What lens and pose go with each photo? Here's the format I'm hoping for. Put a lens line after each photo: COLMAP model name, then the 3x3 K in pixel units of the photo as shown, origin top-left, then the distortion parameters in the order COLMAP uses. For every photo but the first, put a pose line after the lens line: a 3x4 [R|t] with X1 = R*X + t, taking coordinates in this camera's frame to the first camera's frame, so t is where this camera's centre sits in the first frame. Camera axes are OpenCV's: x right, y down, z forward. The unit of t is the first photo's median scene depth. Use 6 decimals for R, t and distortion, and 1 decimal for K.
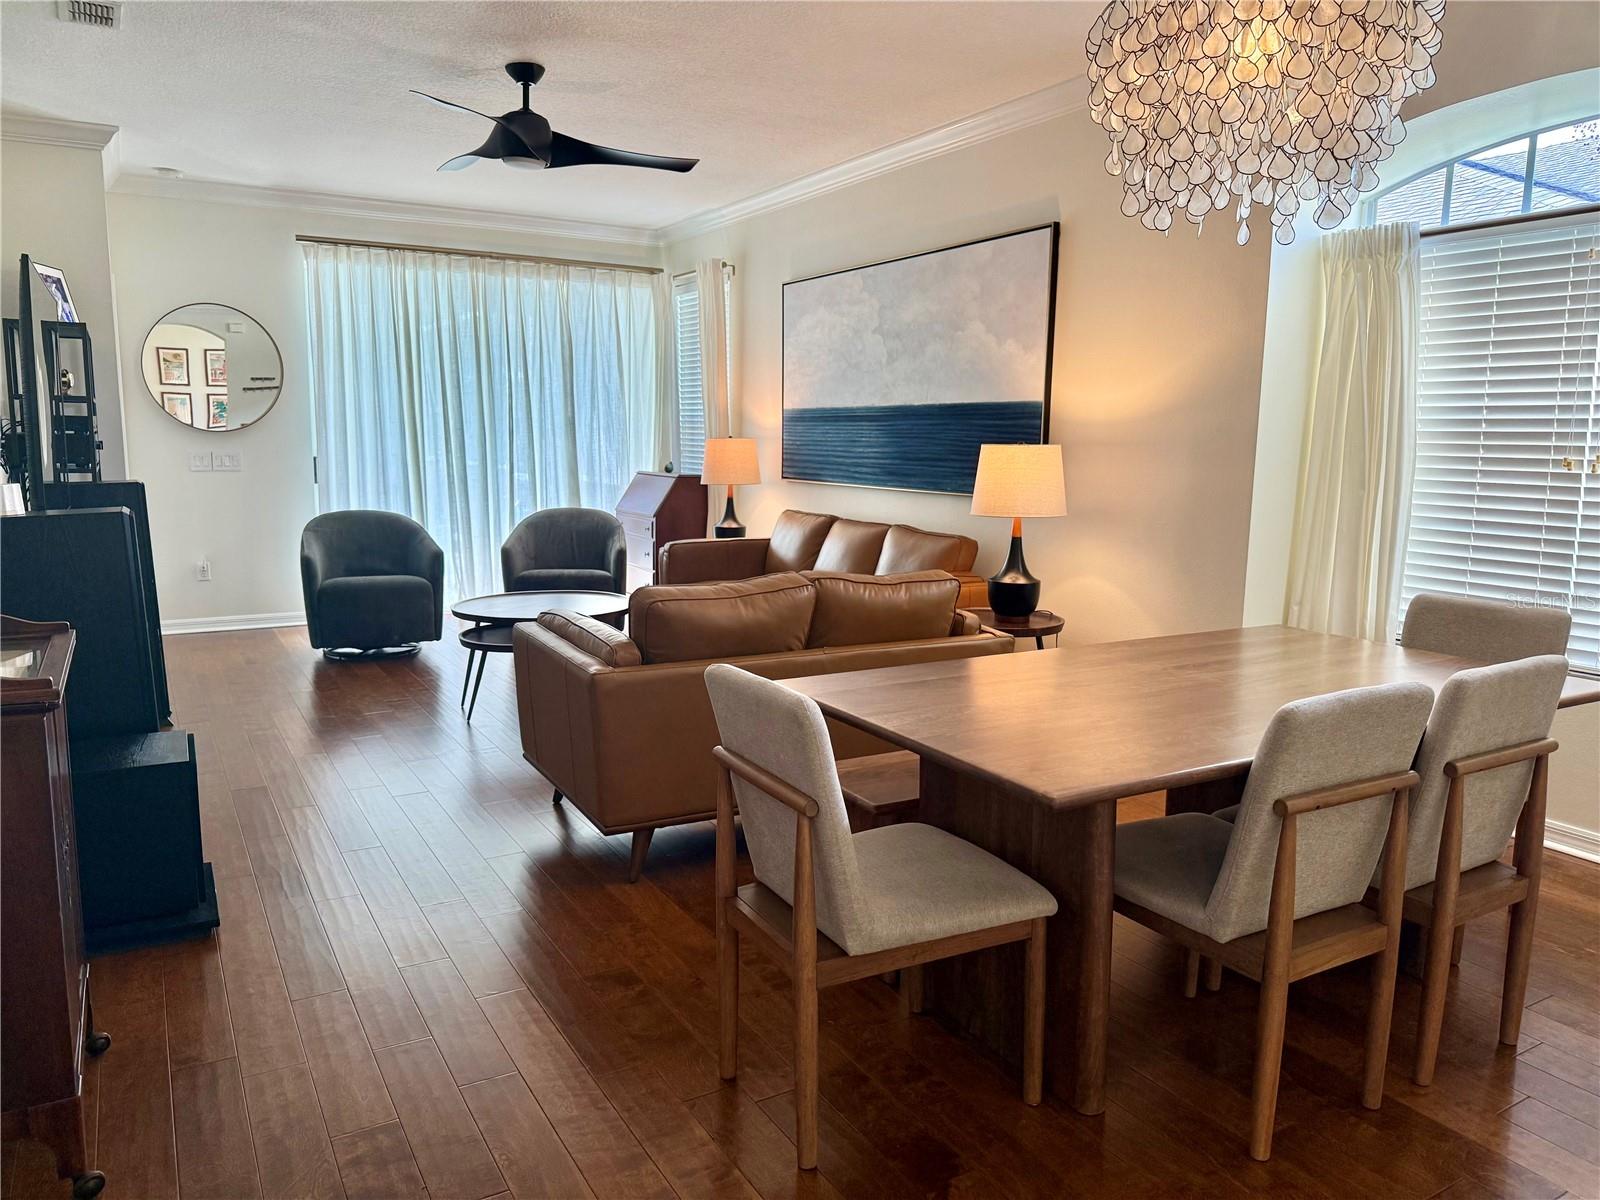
lens RADIAL K [[1118.4, 0, 804.4], [0, 1118.4, 606.2], [0, 0, 1]] dist [0.124365, -0.200658]
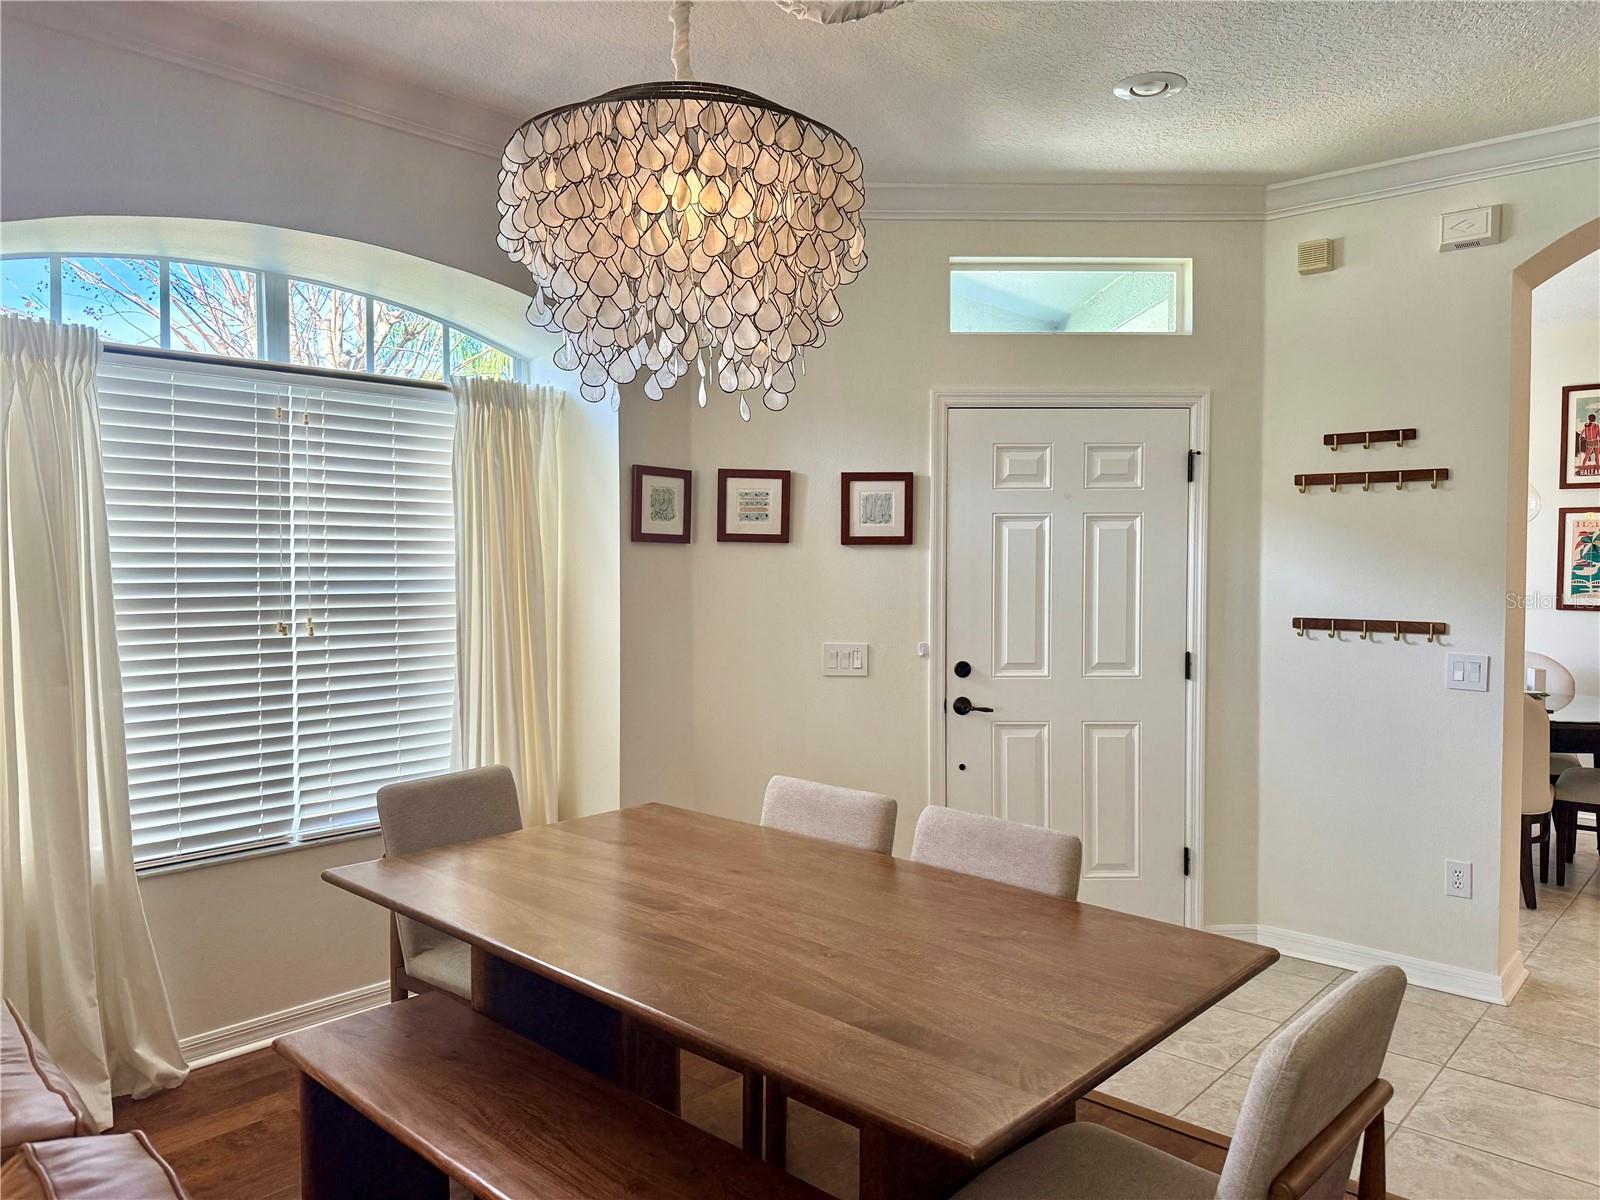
lens RADIAL K [[1118.4, 0, 804.4], [0, 1118.4, 606.2], [0, 0, 1]] dist [0.124365, -0.200658]
pose [[-0.287730, -0.050339, 0.956388, -0.235369], [0.144023, 0.984987, 0.095173, -0.112450], [-0.946820, 0.165126, -0.276160, 0.554998]]
